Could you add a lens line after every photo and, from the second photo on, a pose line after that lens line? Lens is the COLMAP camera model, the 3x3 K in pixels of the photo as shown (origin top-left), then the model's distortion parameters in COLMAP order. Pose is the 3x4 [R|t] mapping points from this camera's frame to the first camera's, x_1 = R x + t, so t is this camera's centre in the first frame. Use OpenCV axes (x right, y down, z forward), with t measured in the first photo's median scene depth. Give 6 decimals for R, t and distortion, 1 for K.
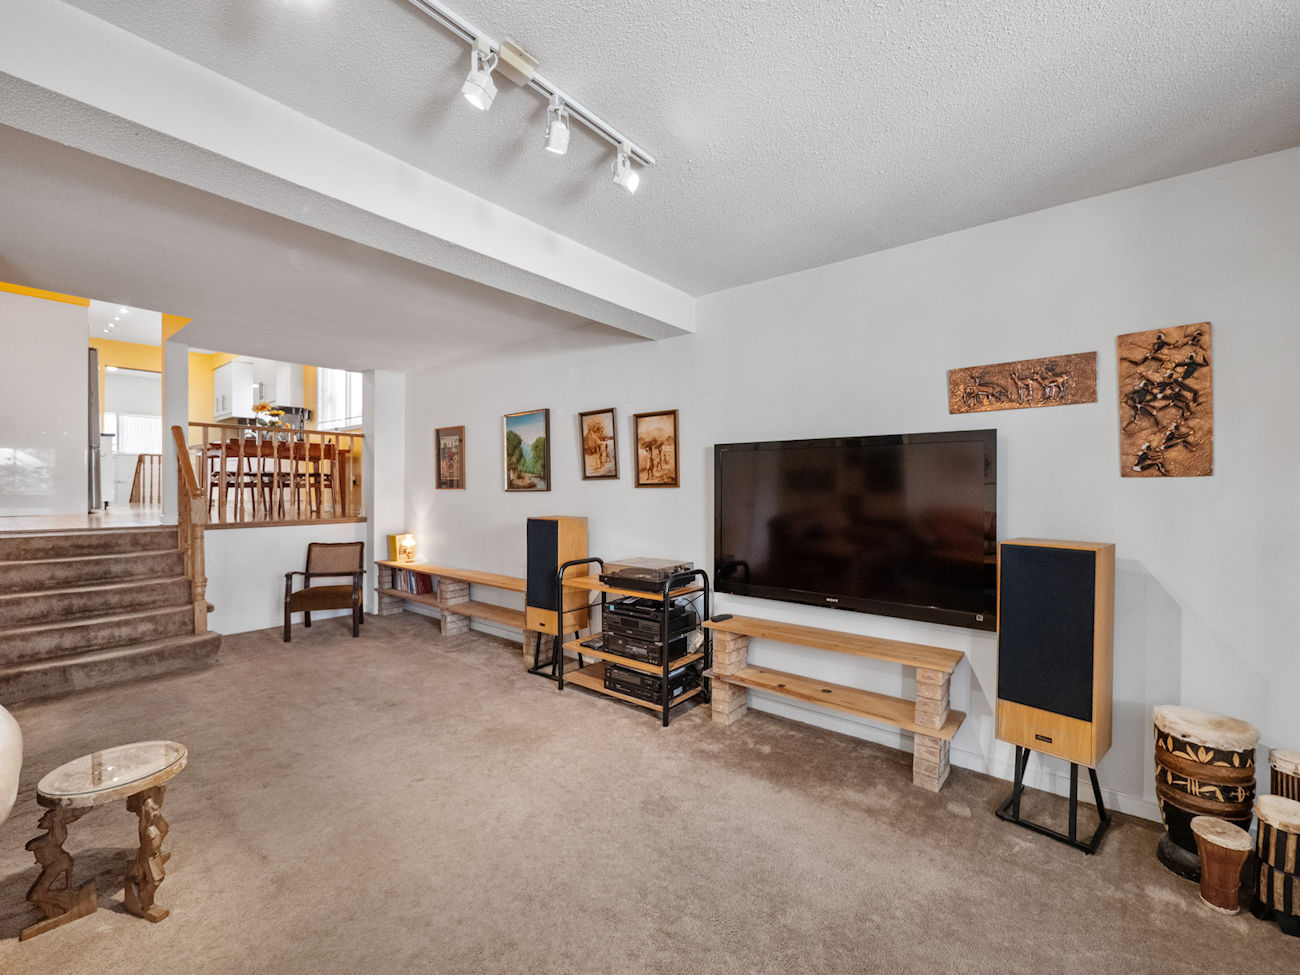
lens RADIAL K [[545.6, 0, 650.8], [0, 545.6, 473.8], [0, 0, 1]] dist [-0.002713, 0.000127]
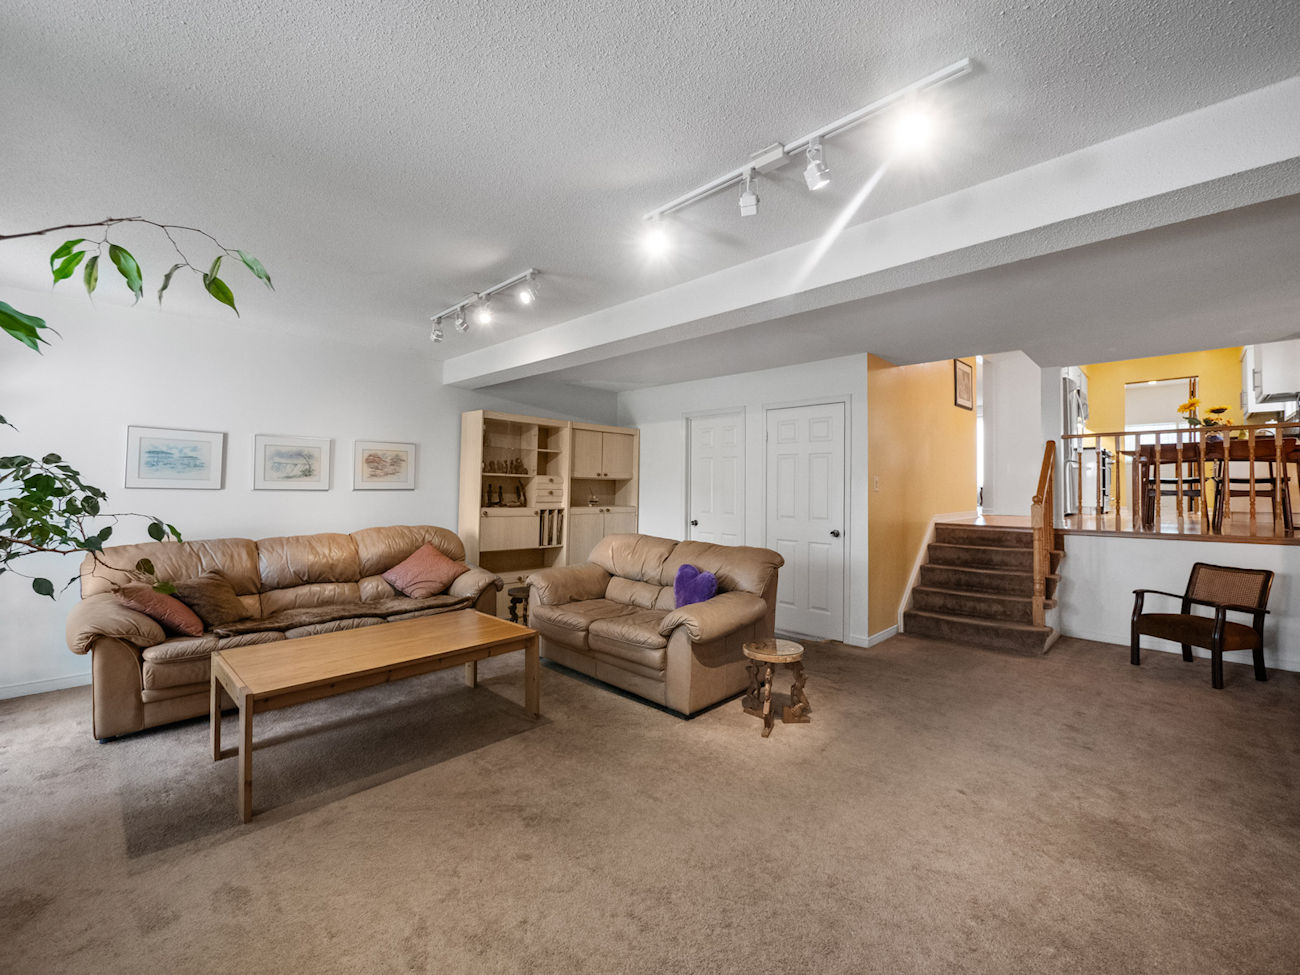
lens RADIAL K [[545.6, 0, 650.8], [0, 545.6, 473.8], [0, 0, 1]] dist [-0.002713, 0.000127]
pose [[-0.081444, -0.030981, -0.996196, 0.376957], [0.016057, 0.999346, -0.032392, 0.005626], [0.996549, -0.018634, -0.080893, 0.320505]]
